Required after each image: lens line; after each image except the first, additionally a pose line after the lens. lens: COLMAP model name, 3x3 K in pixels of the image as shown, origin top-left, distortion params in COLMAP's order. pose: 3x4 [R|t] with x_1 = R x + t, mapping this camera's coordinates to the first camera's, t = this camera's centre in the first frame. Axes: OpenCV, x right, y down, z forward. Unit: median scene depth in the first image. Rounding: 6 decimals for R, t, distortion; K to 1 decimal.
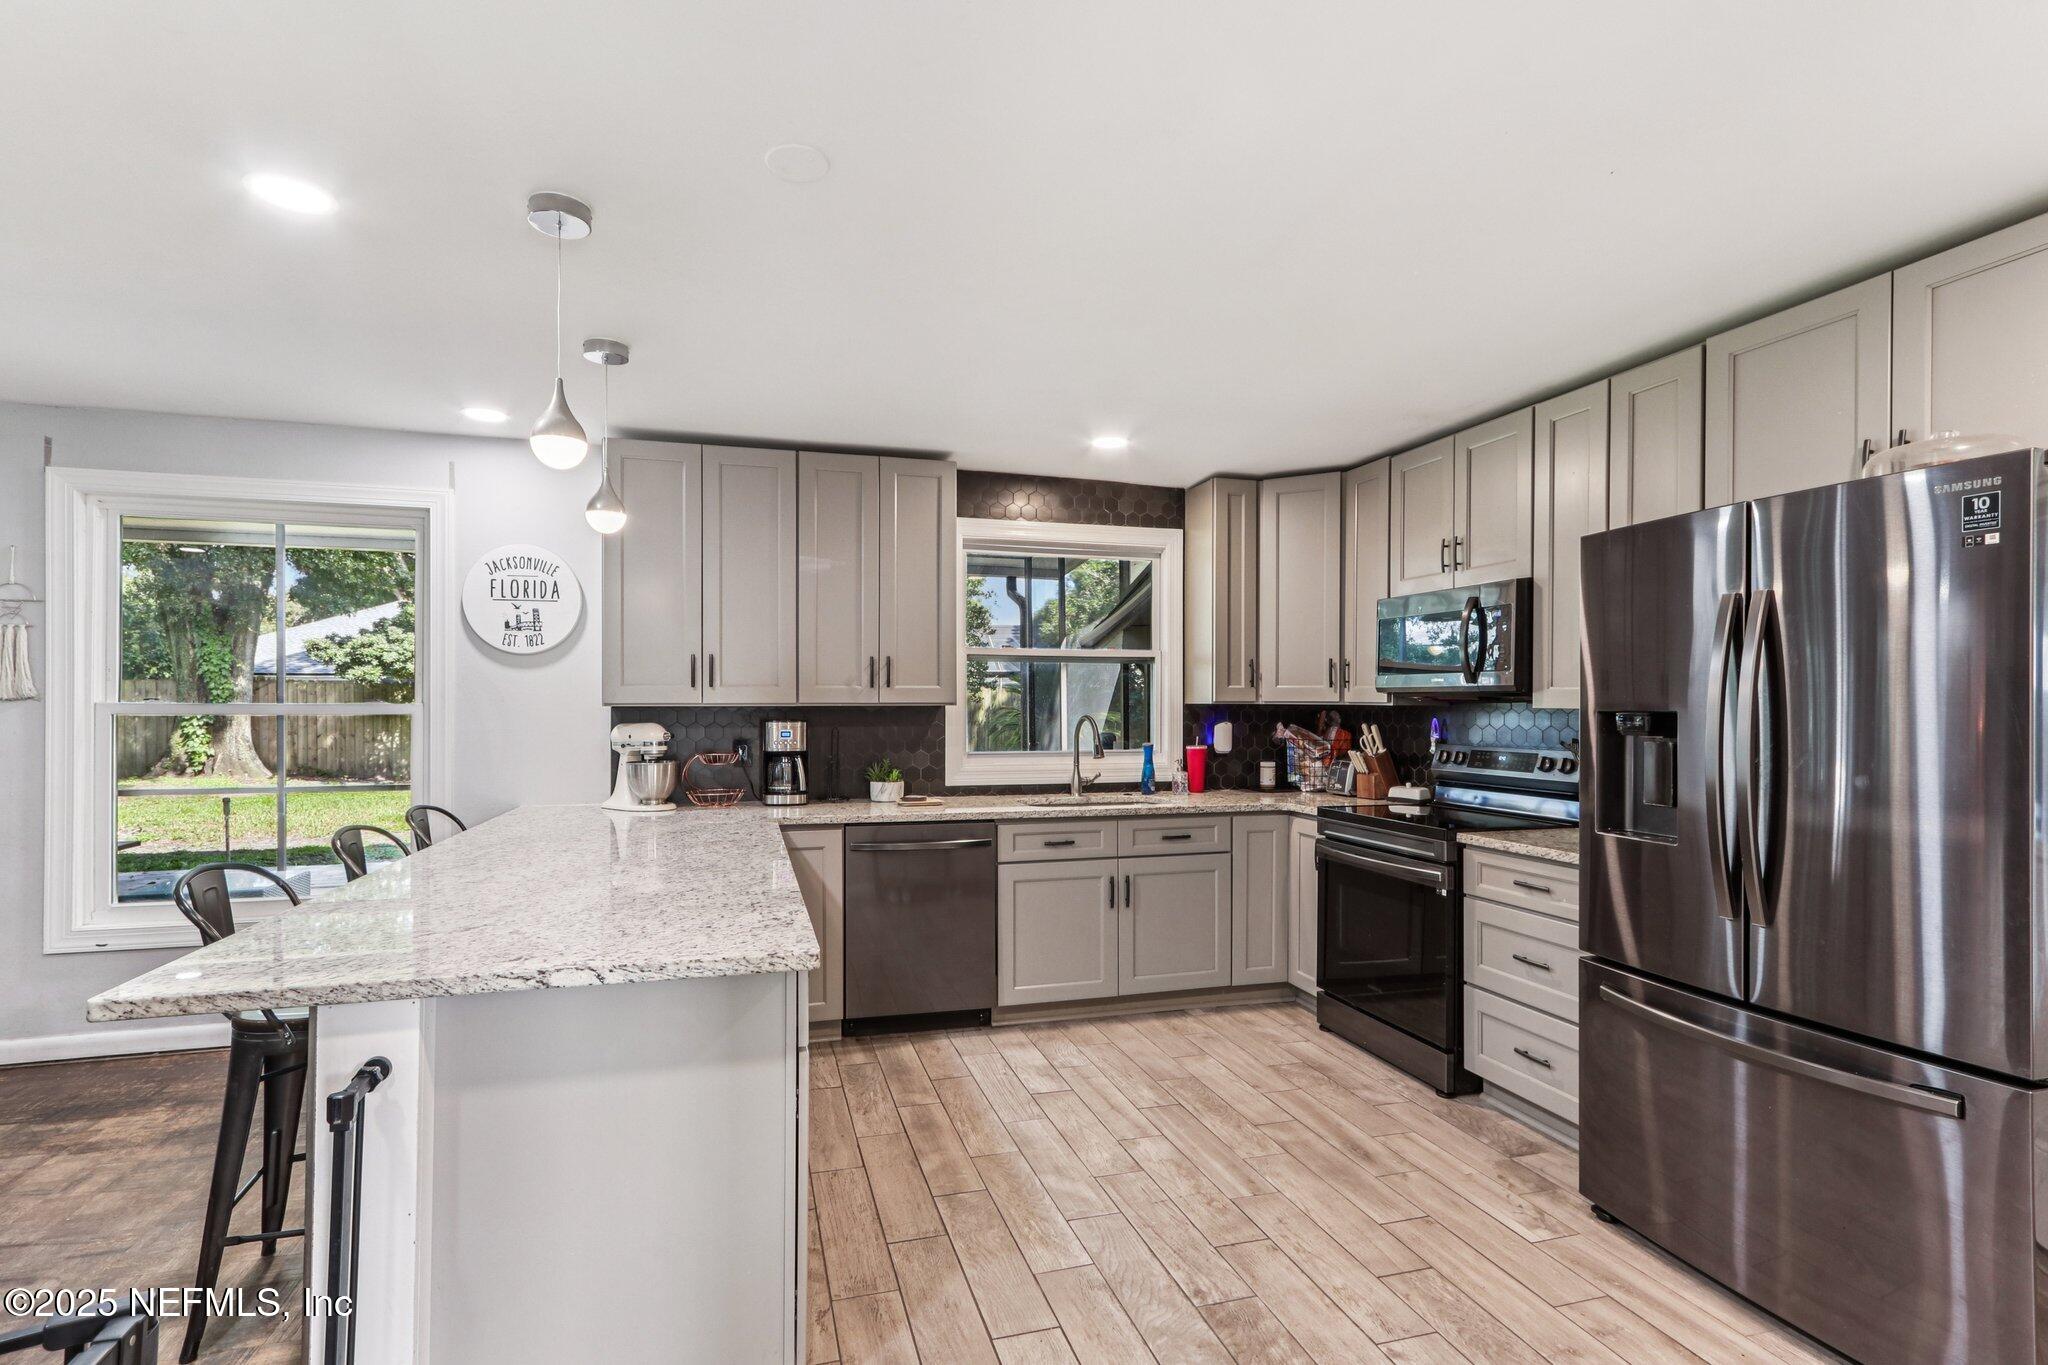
lens RADIAL K [[952.6, 0, 985.4], [0, 952.6, 704.7], [0, 0, 1]] dist [-0.009788, 0.000979]
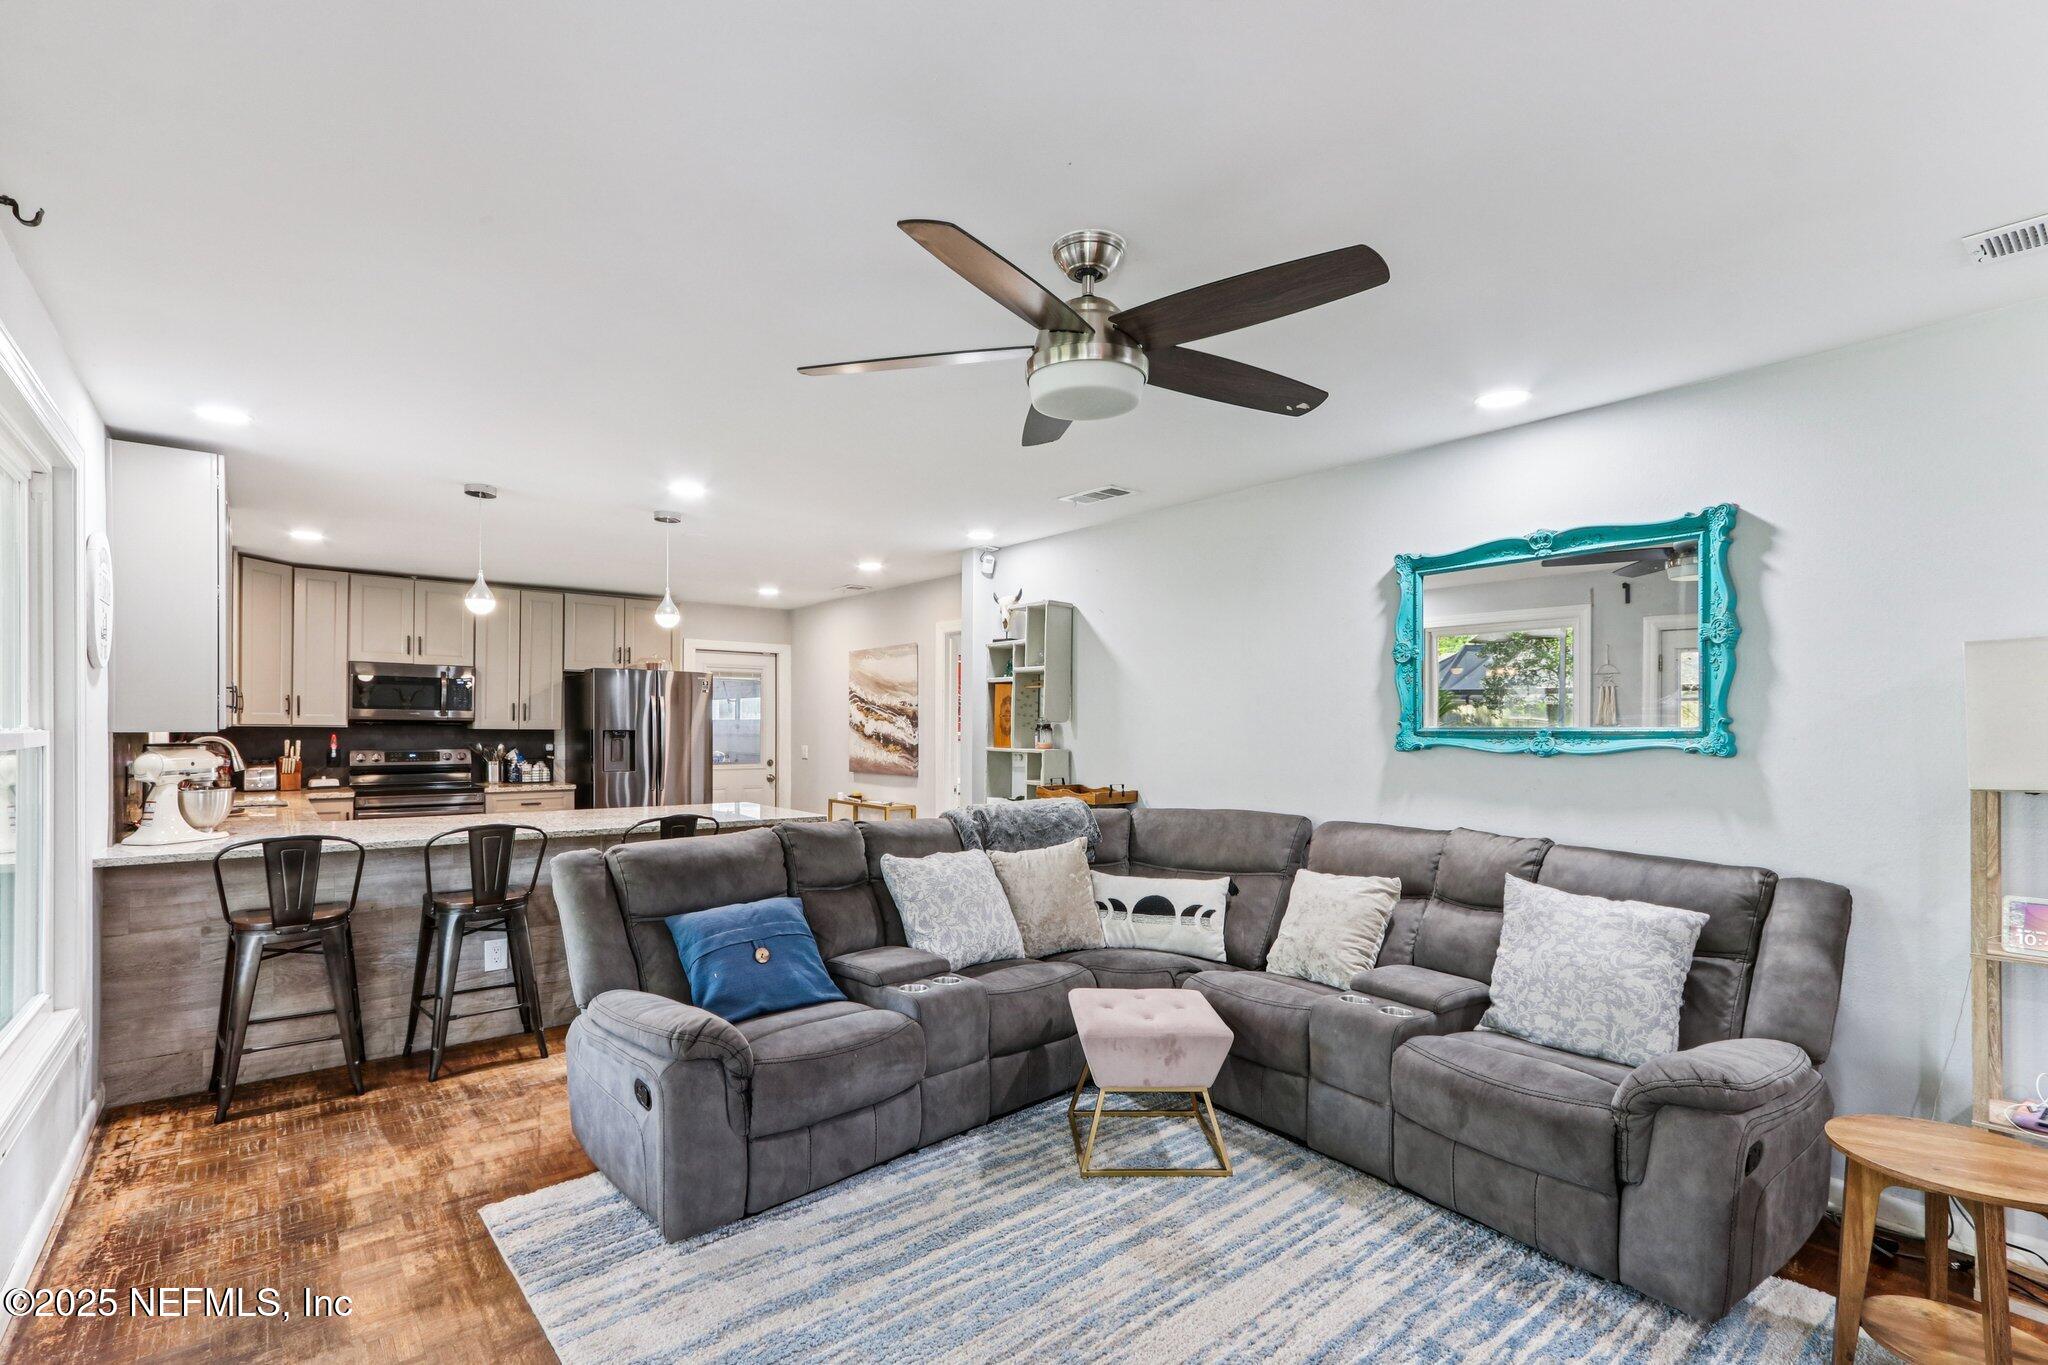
lens RADIAL K [[993.5, 0, 1020.1], [0, 993.5, 715.2], [0, 0, 1]] dist [0.027226, 0.000054]
pose [[-0.373408, 0.003922, 0.927659, -1.568936], [-0.001809, 0.999986, -0.004956, -0.013266], [-0.927666, -0.003528, -0.373396, 0.581238]]
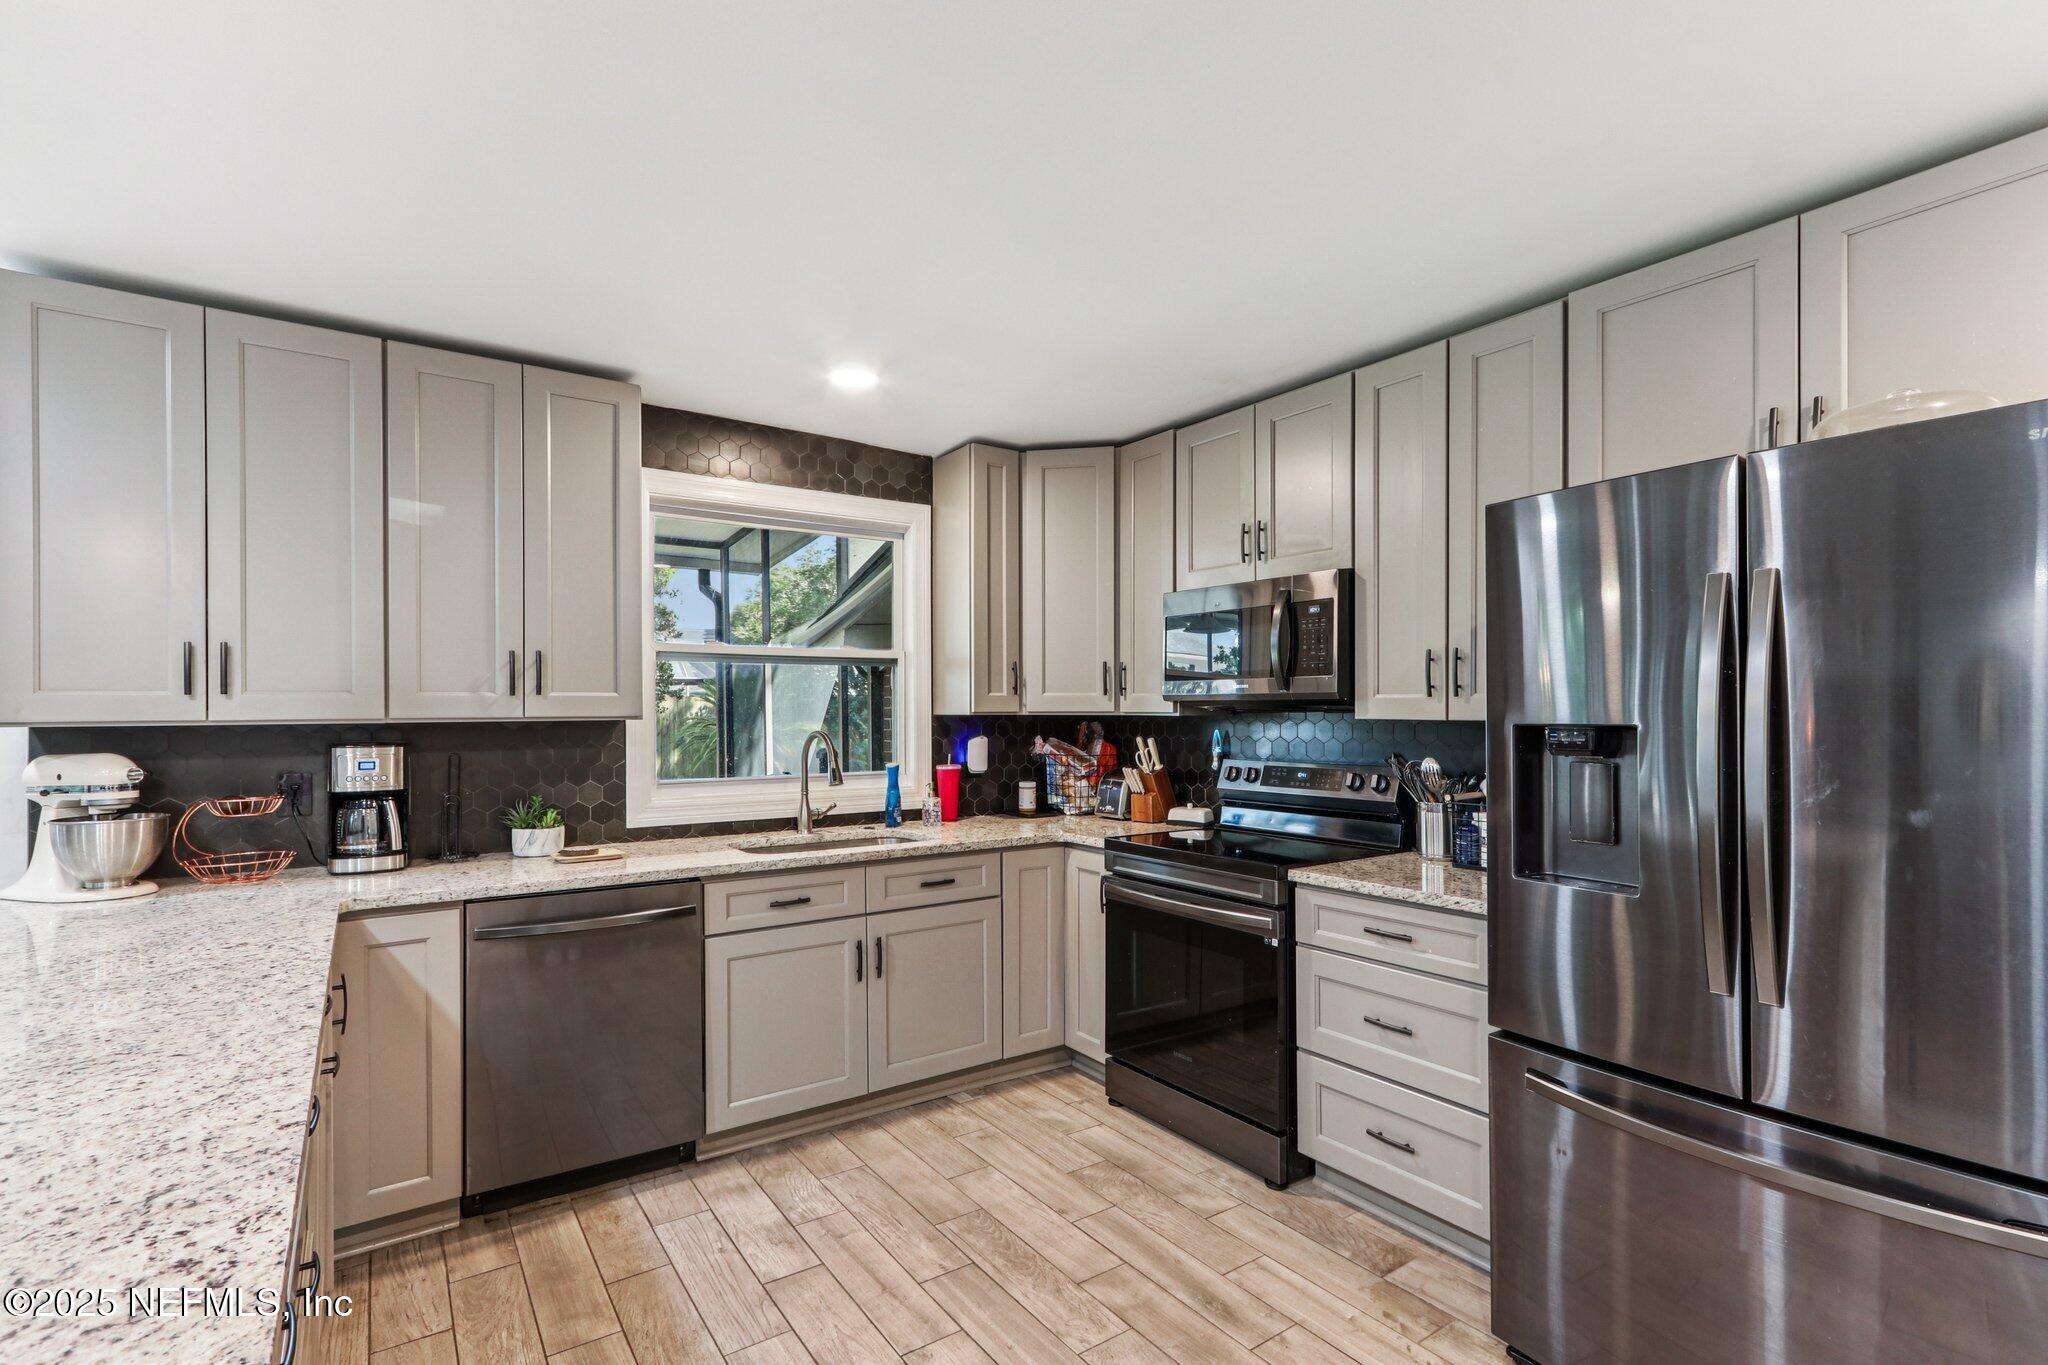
lens RADIAL K [[935.8, 0, 998.2], [0, 935.8, 706.7], [0, 0, 1]] dist [0.000762, 0.000551]
pose [[0.942934, -0.003926, 0.332956, -0.012922], [0.006165, 0.999965, -0.005668, -0.003733], [-0.332922, 0.007397, 0.942925, 0.247704]]
